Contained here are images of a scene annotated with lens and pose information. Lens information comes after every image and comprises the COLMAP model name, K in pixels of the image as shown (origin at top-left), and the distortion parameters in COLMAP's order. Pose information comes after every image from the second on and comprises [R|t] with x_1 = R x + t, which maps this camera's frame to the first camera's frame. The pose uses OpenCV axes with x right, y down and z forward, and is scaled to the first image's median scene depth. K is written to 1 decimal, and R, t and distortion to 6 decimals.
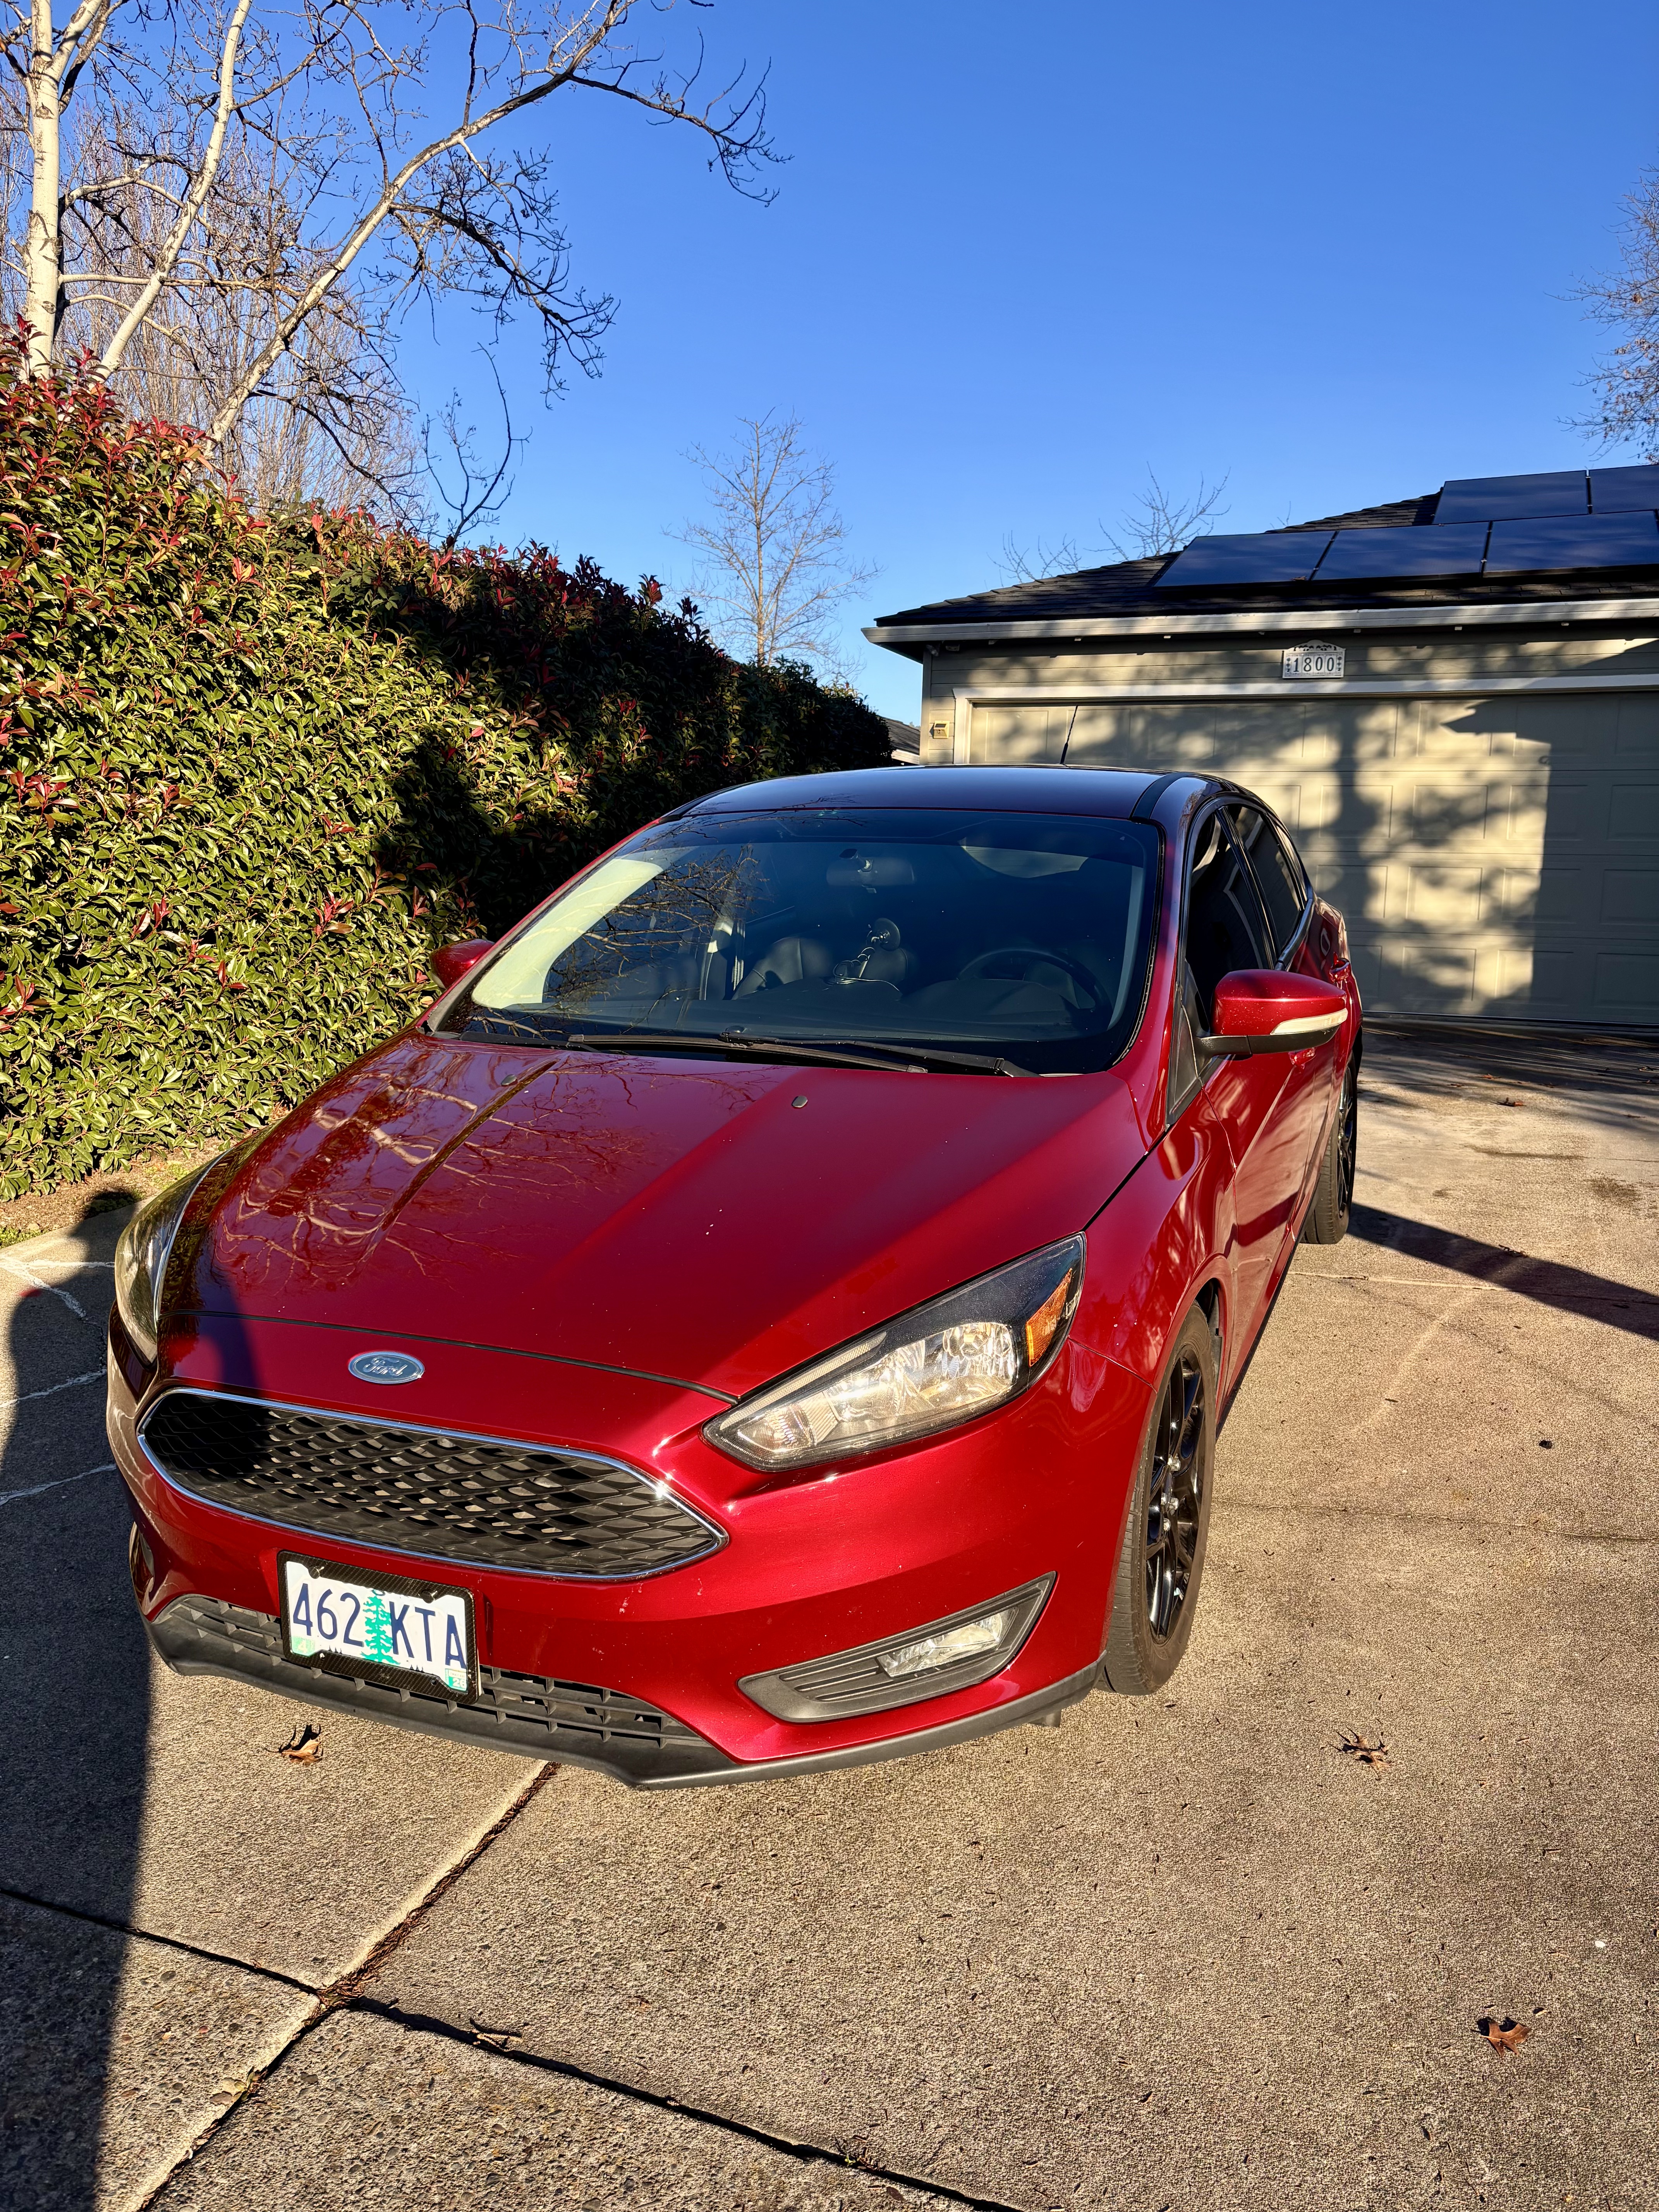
lens RADIAL K [[1720.6, 0, 828.1], [0, 1720.6, 1111.5], [0, 0, 1]] dist [0.040069, -0.050402]
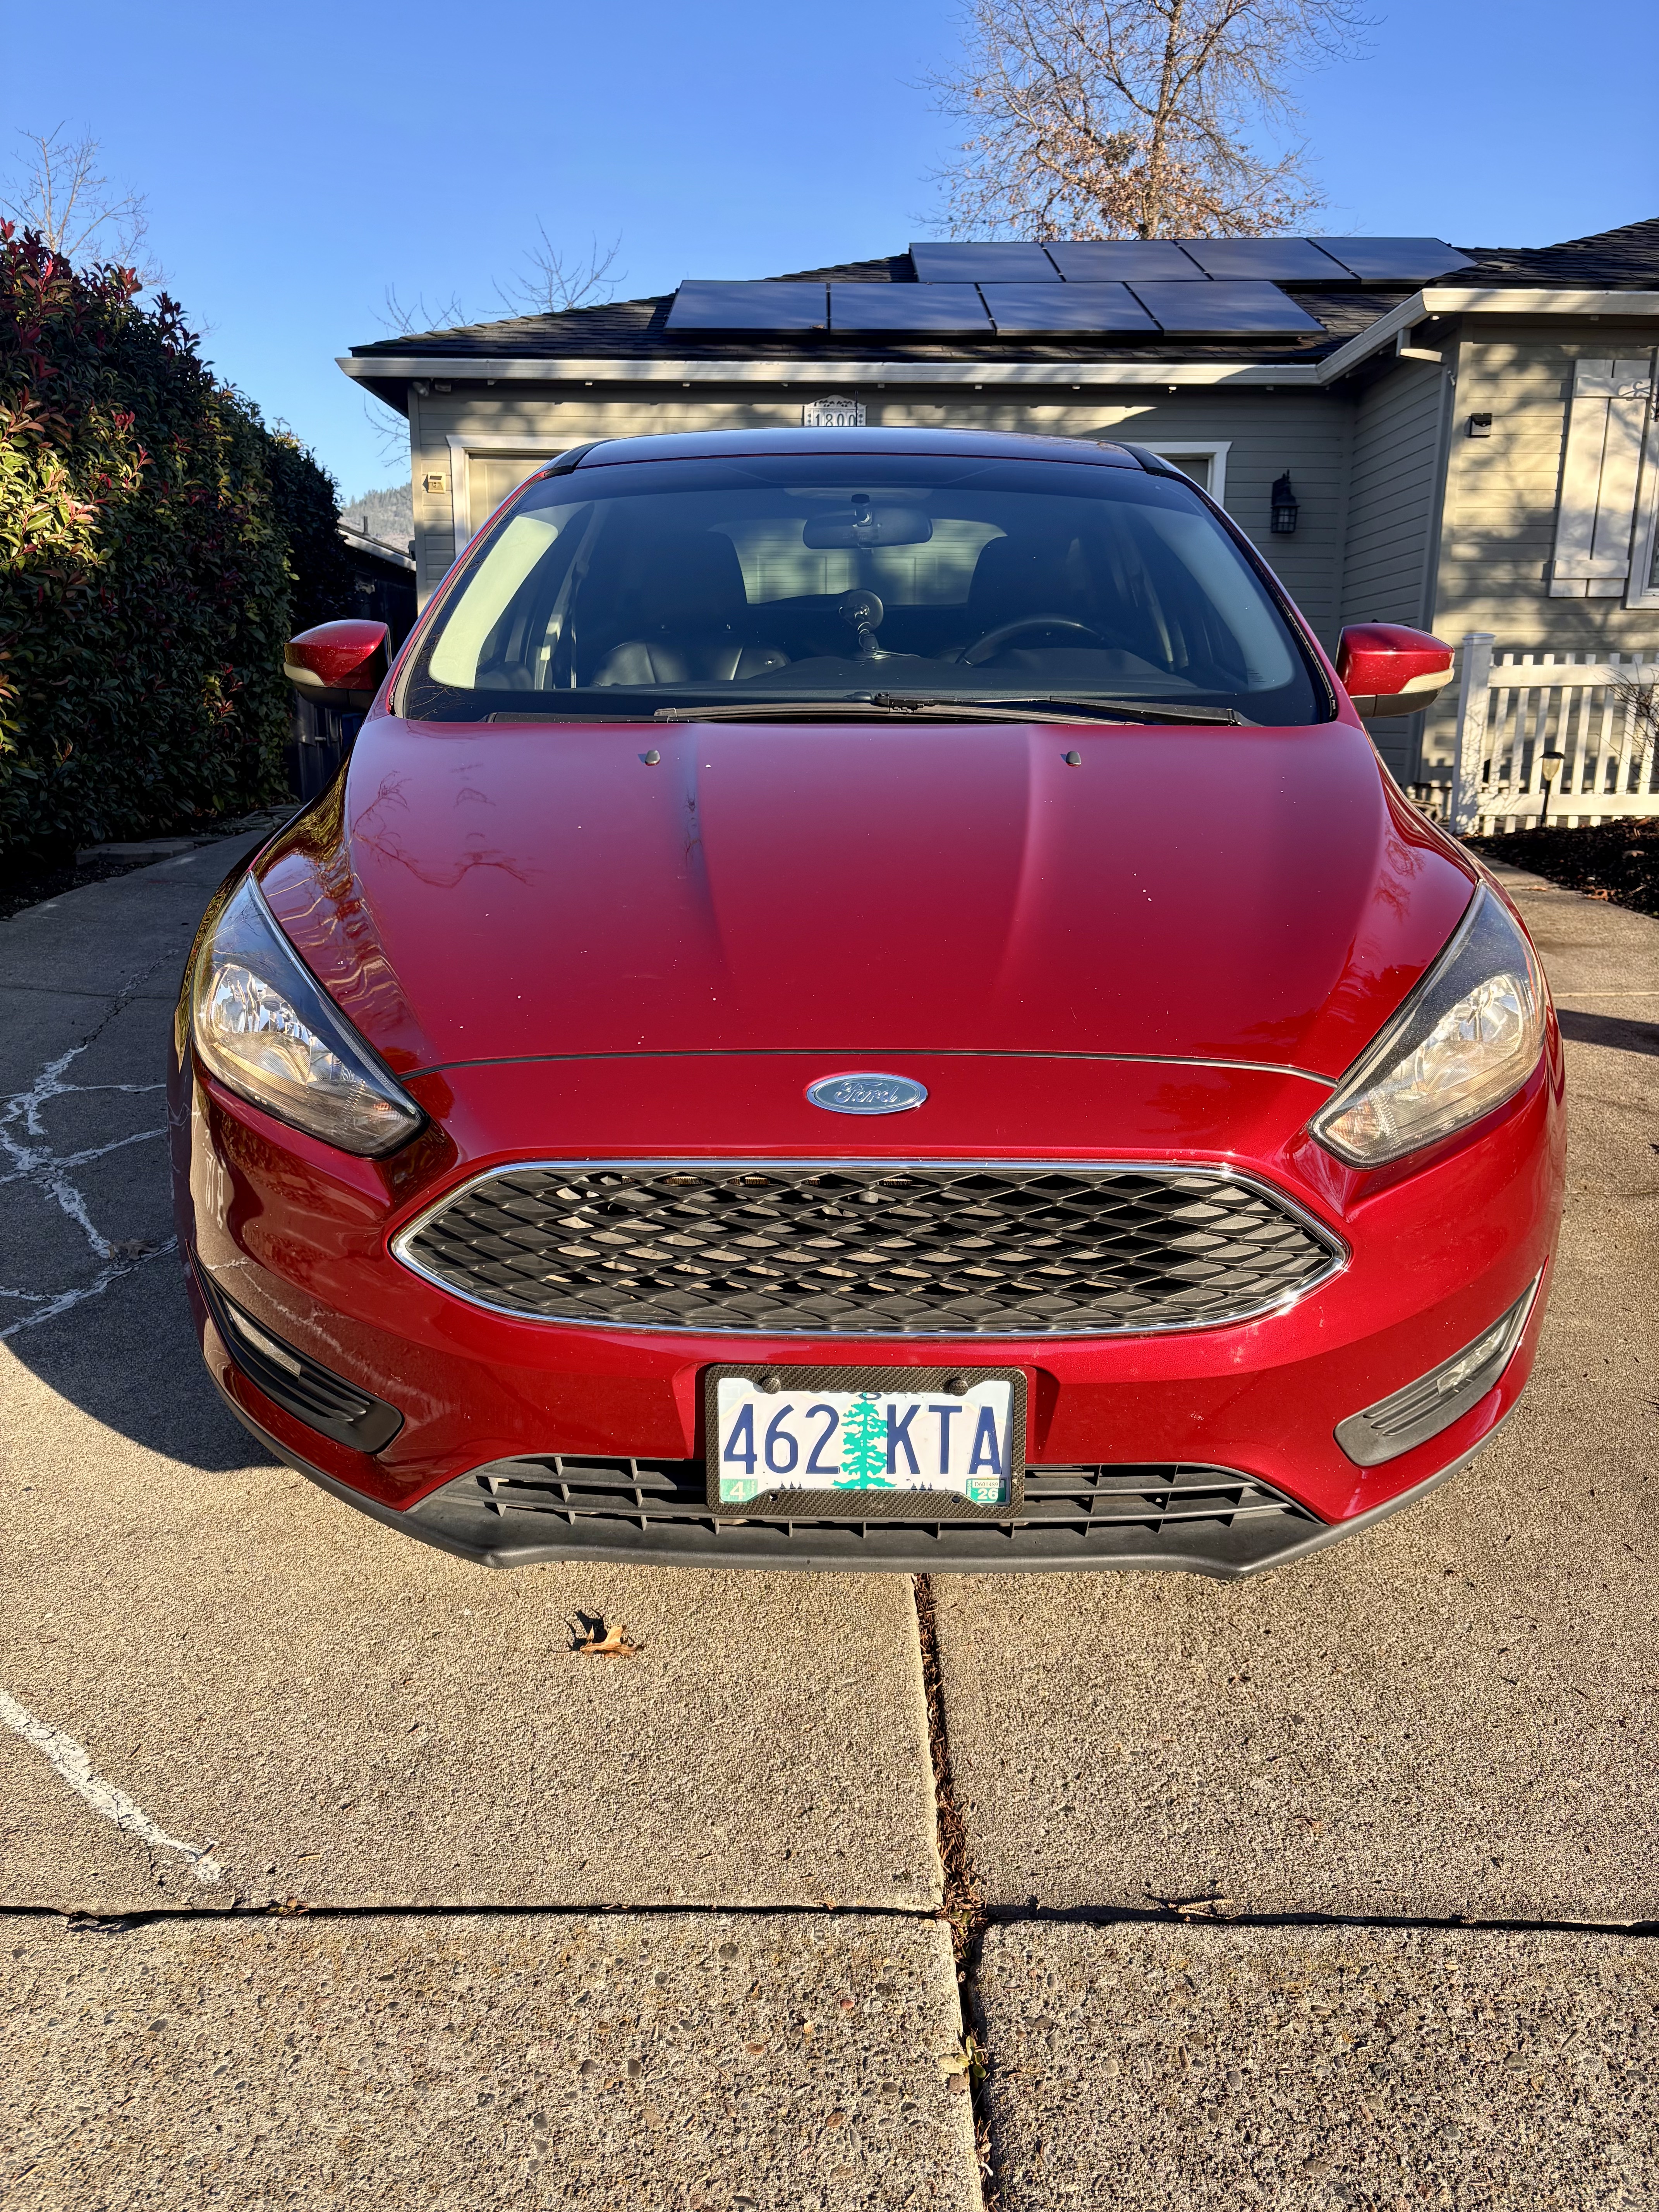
lens RADIAL K [[1717.6, 0, 819.6], [0, 1717.6, 1132.9], [0, 0, 1]] dist [0.031247, -0.035717]
pose [[0.926973, -0.105476, 0.359993, -0.209738], [0.064958, 0.990293, 0.122884, 0.029686], [-0.369460, -0.090526, 0.924827, 0.133884]]
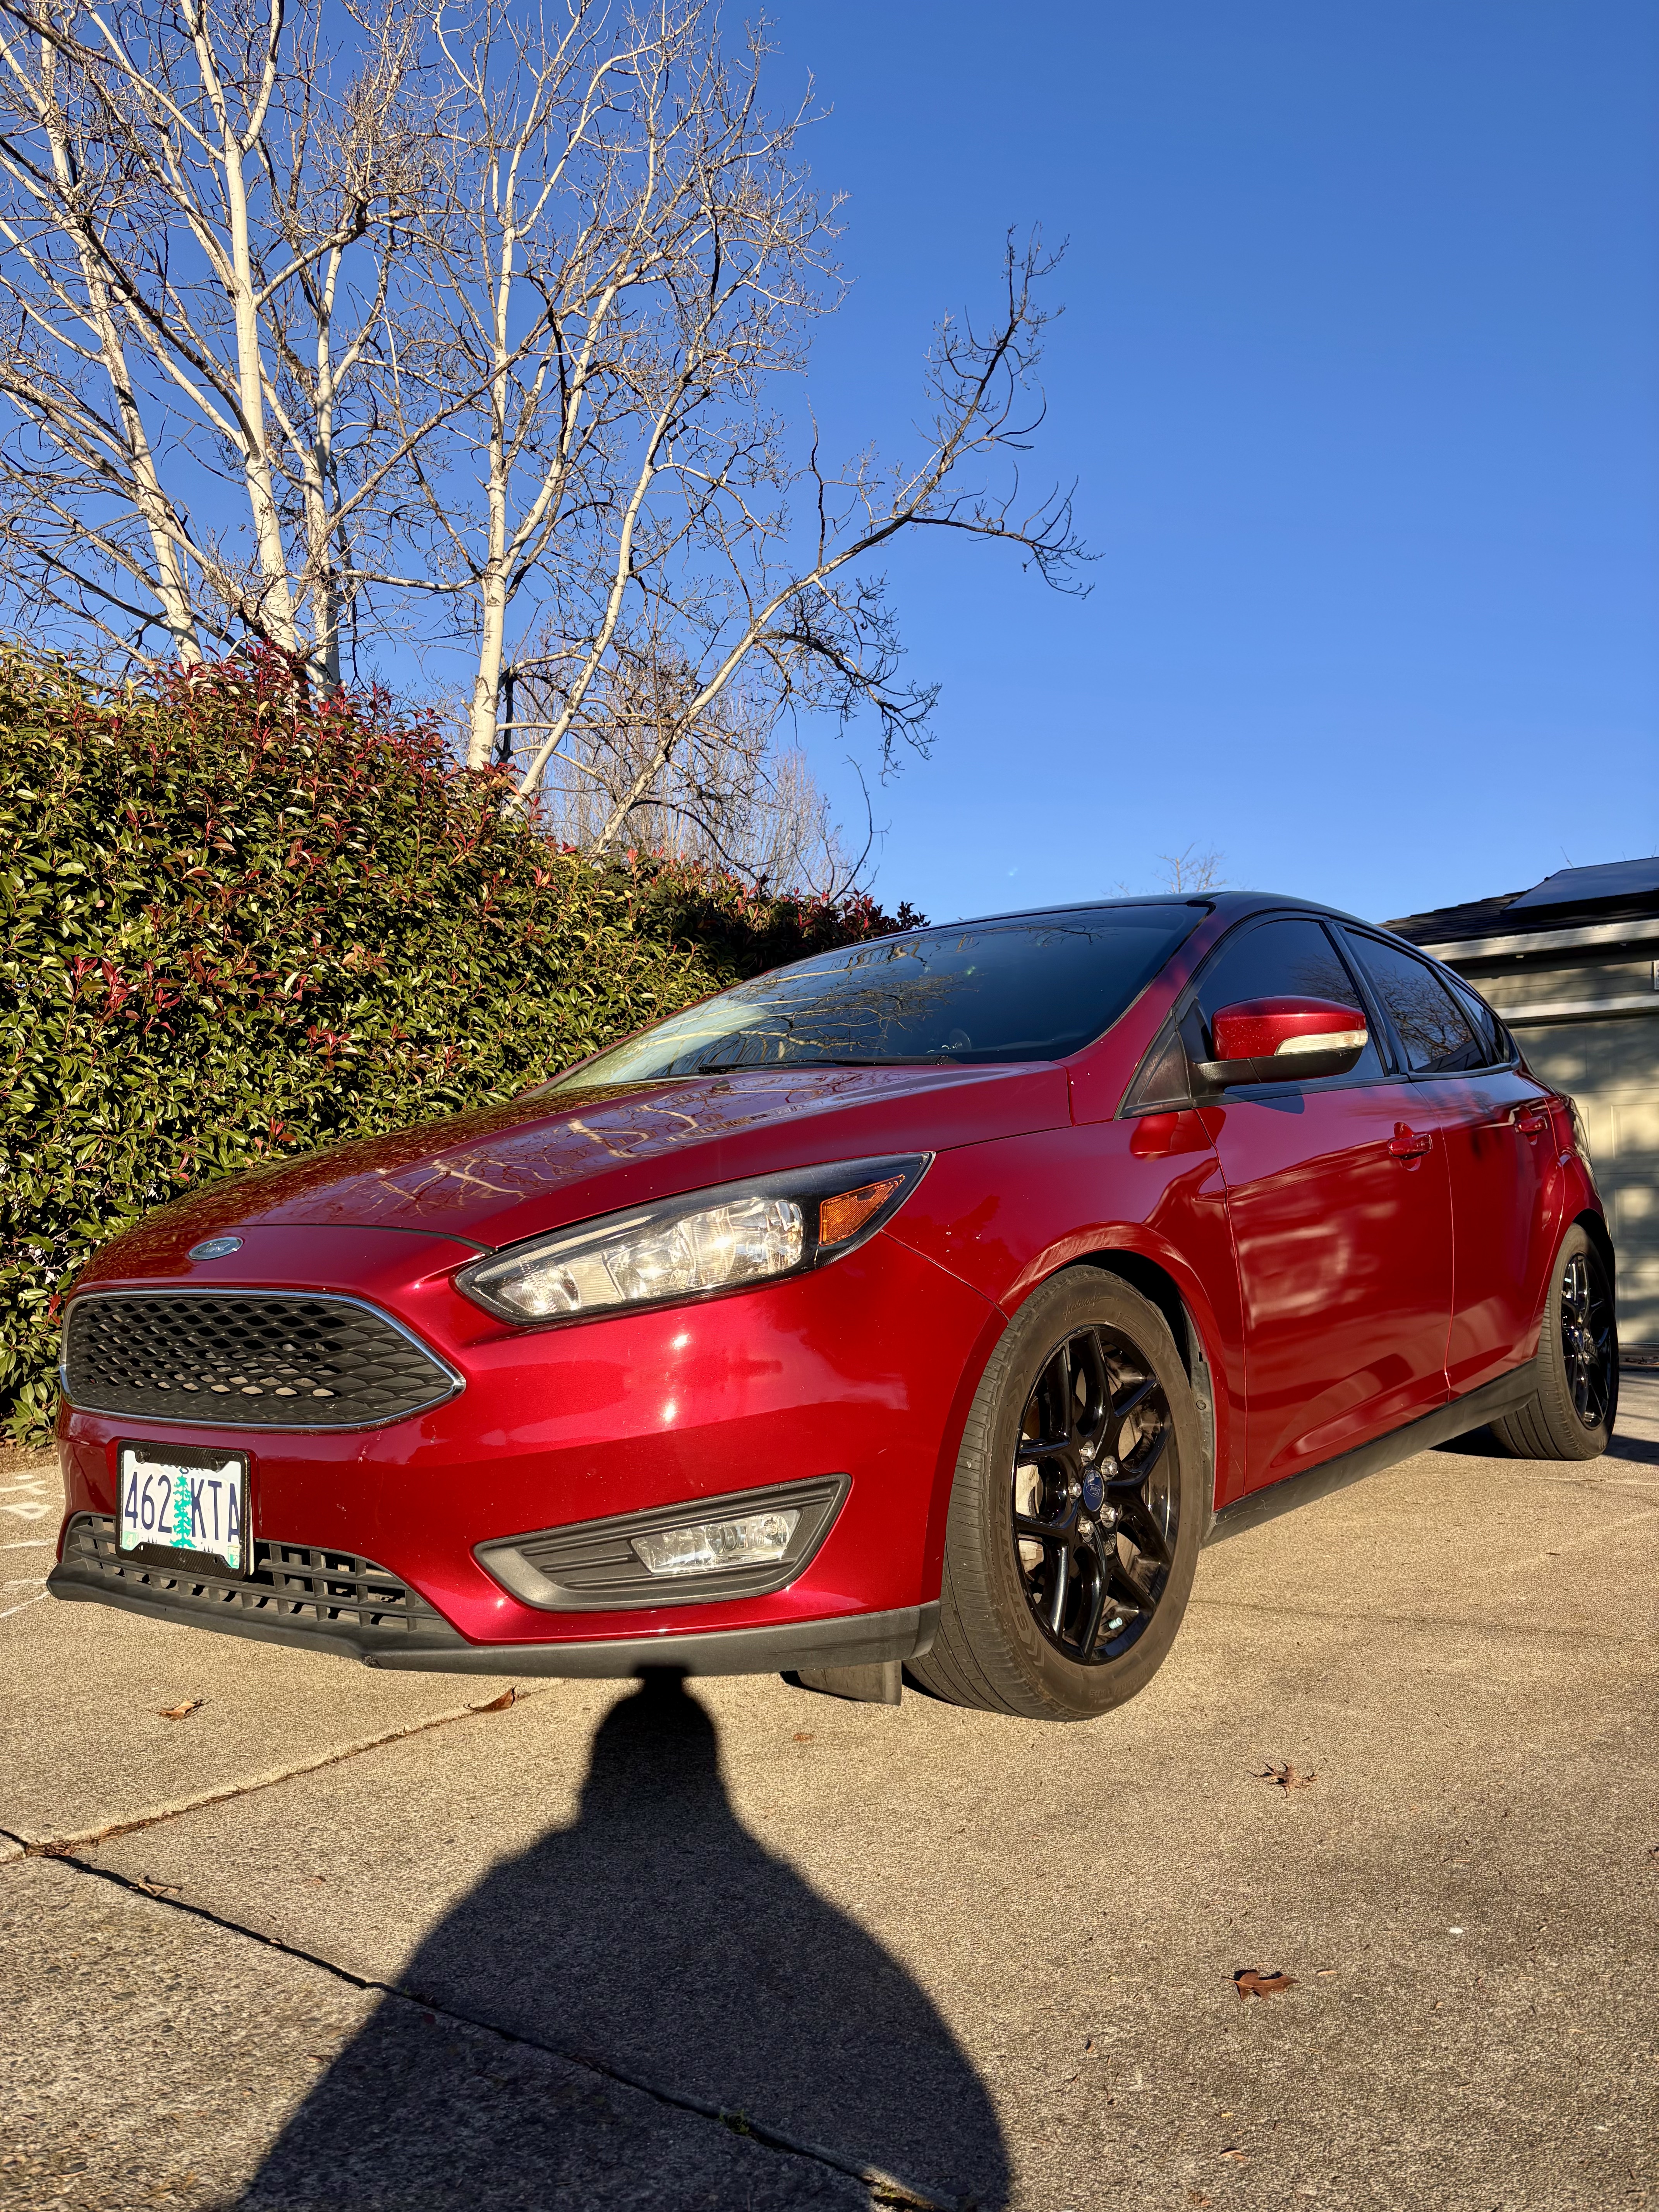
lens RADIAL K [[1712.0, 0, 829.5], [0, 1712.0, 1106.0], [0, 0, 1]] dist [0.057178, -0.079070]
pose [[0.962598, -0.038594, -0.268170, 0.150107], [-0.033499, 0.965253, -0.259161, 0.126522], [0.268854, 0.258451, 0.927858, 0.043942]]
